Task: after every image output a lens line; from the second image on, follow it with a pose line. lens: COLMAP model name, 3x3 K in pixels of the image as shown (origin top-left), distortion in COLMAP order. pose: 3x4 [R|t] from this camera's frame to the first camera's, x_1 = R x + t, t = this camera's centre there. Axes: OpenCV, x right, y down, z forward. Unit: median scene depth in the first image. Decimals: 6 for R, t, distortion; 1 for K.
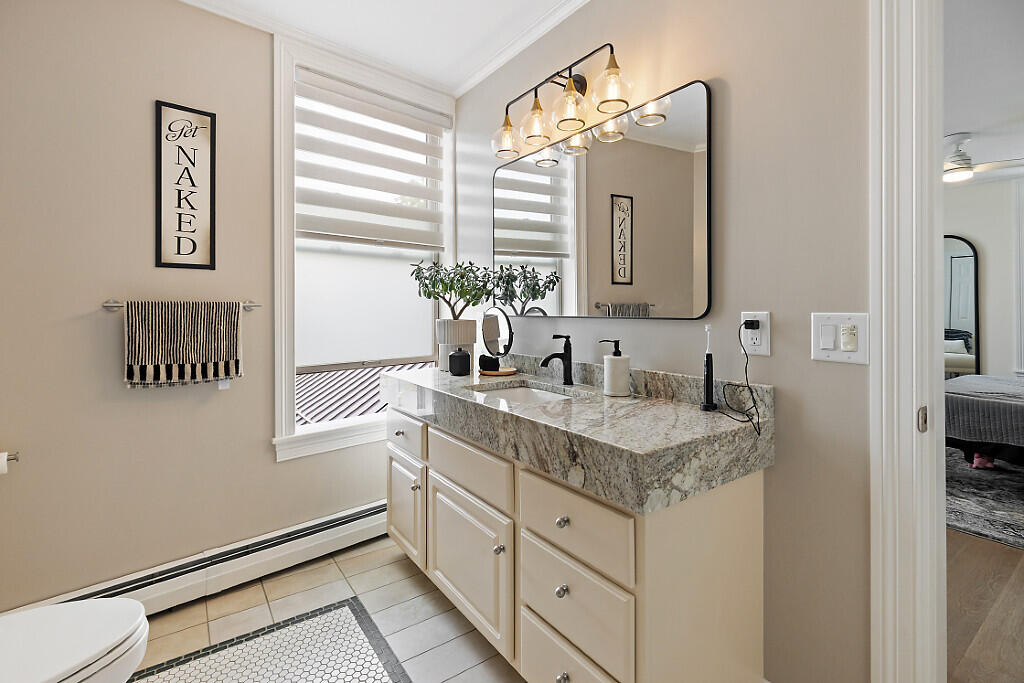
lens RADIAL K [[471.3, 0, 518.7], [0, 471.3, 305.6], [0, 0, 1]] dist [-0.001546, 0.000093]
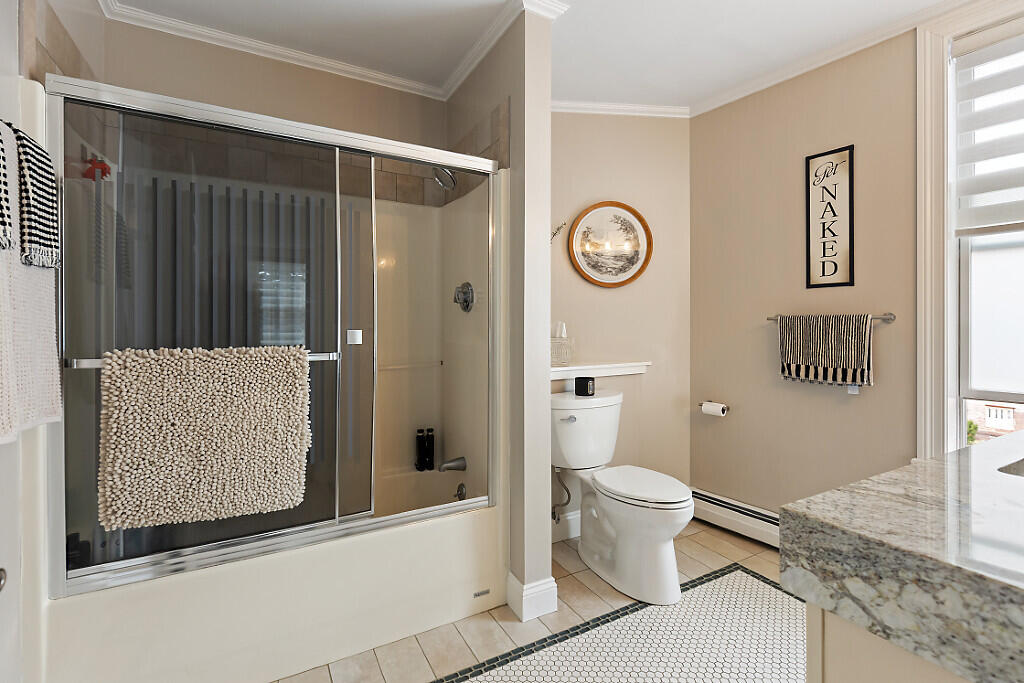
lens RADIAL K [[471.3, 0, 515.7], [0, 471.3, 324.9], [0, 0, 1]] dist [-0.001546, 0.000093]
pose [[-0.109045, 0.003631, -0.994030, 0.562733], [0.008340, 0.999961, 0.002738, 0.006292], [0.994002, -0.007992, -0.109072, 0.343849]]
